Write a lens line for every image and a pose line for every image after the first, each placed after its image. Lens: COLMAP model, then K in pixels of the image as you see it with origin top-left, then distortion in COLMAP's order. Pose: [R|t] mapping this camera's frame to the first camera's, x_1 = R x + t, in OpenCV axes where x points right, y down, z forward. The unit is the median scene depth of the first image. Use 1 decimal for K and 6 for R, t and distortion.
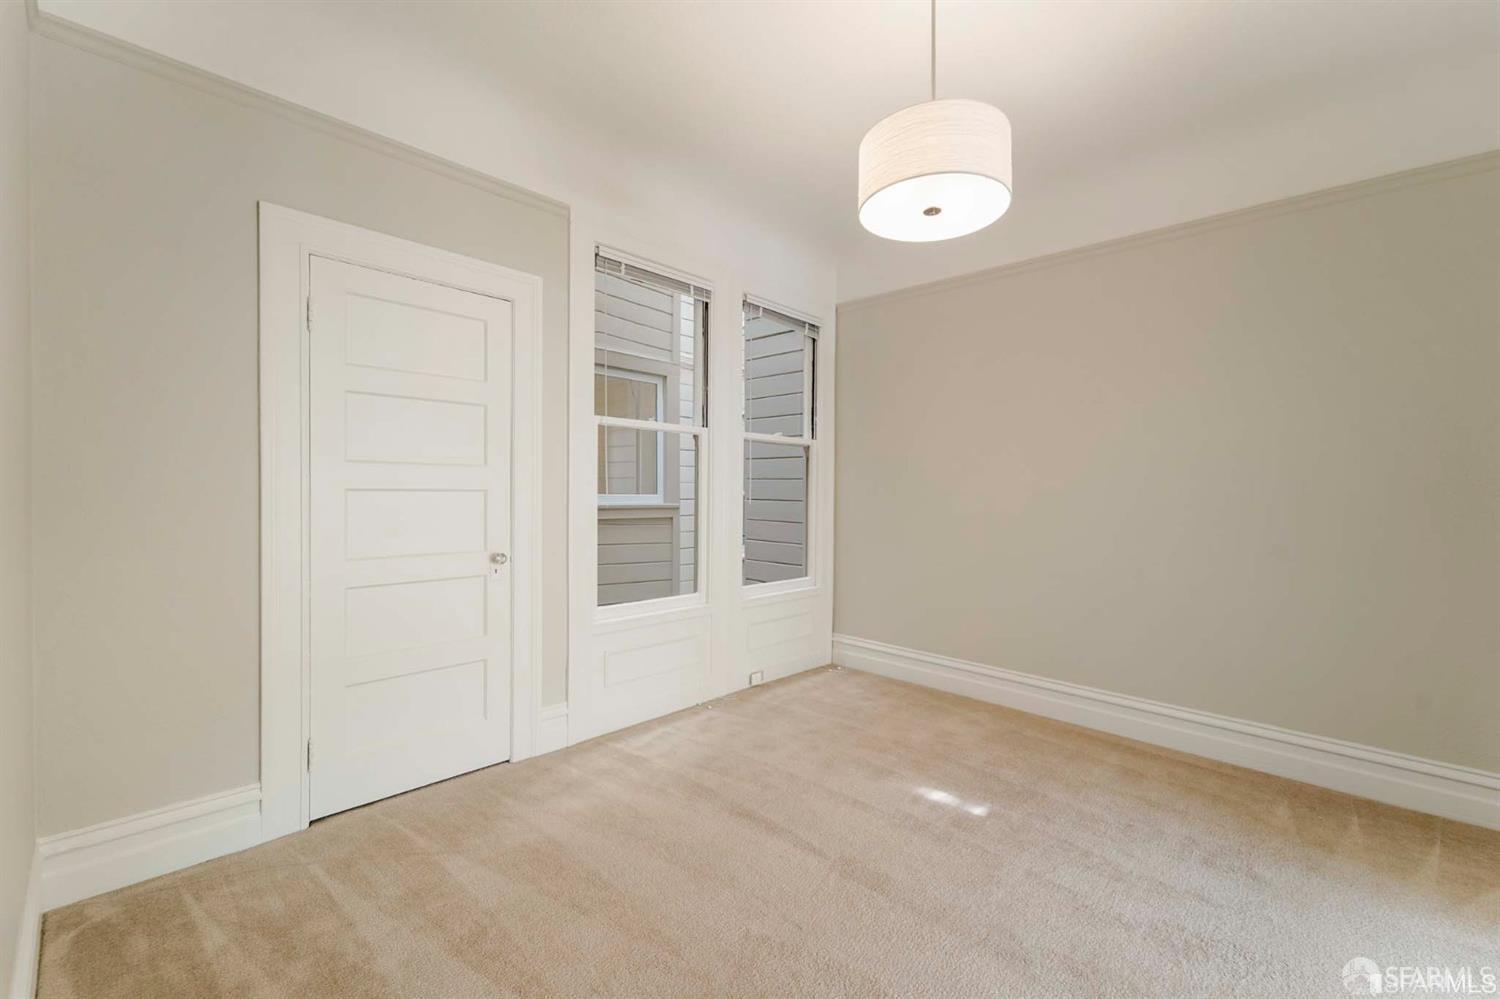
lens RADIAL K [[618.4, 0, 745.2], [0, 618.4, 504.0], [0, 0, 1]] dist [0.001672, -0.000050]
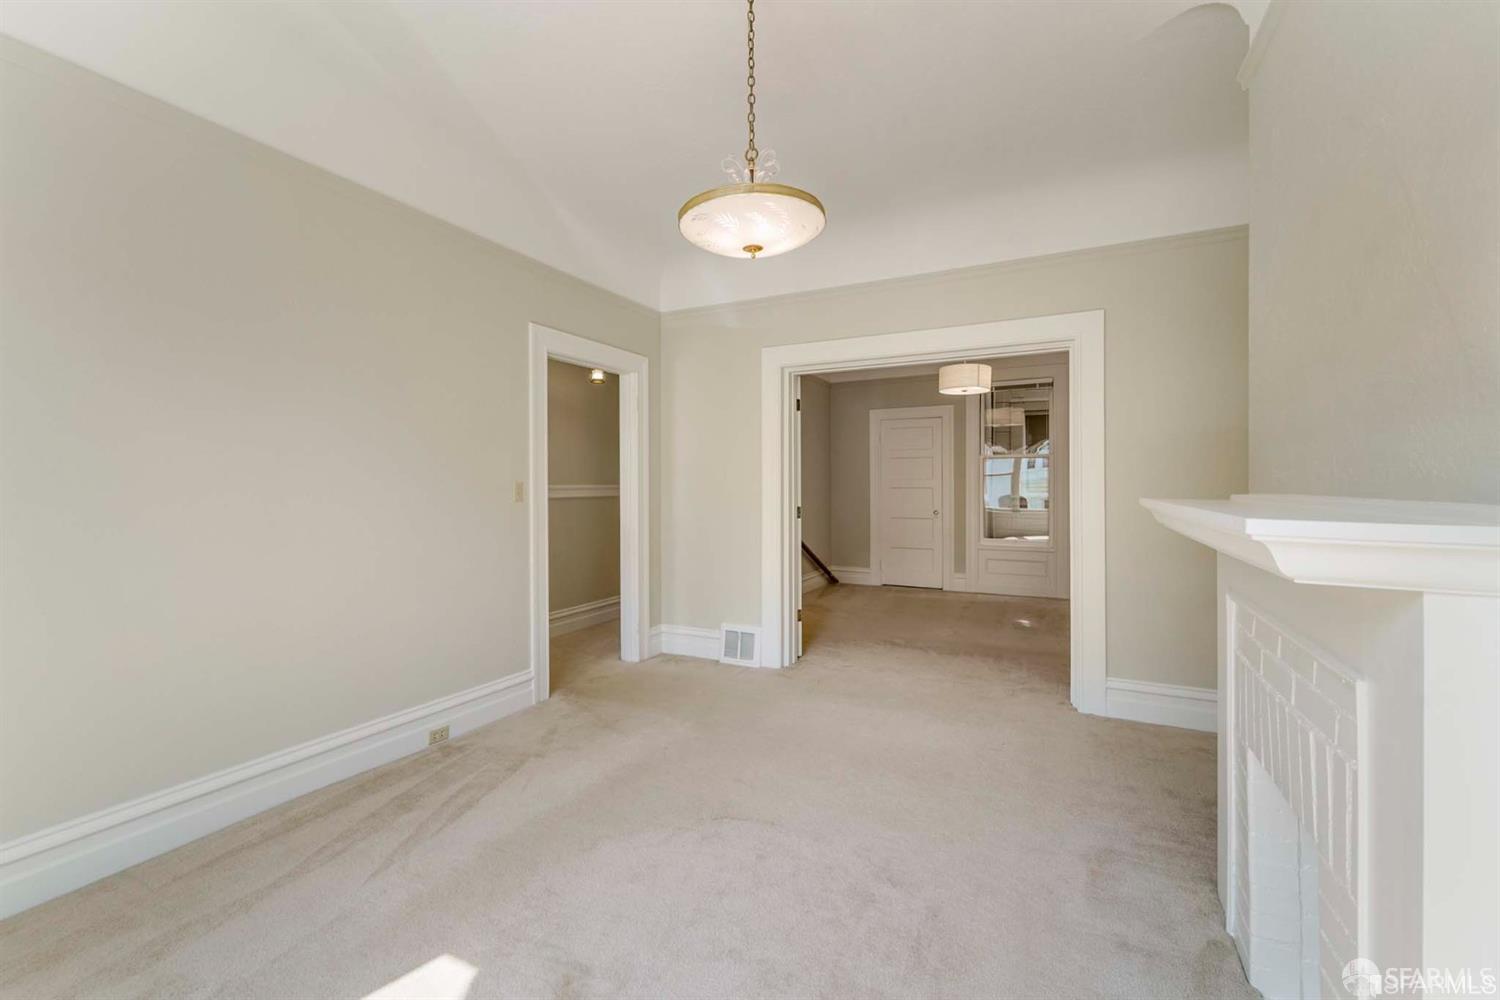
lens RADIAL K [[618.4, 0, 754.5], [0, 618.4, 489.7], [0, 0, 1]] dist [0.001672, -0.000050]
pose [[0.292114, 0.006203, -0.956363, 1.961327], [-0.014643, 0.999891, 0.002013, -0.005196], [0.956271, 0.013416, 0.292173, -0.560206]]
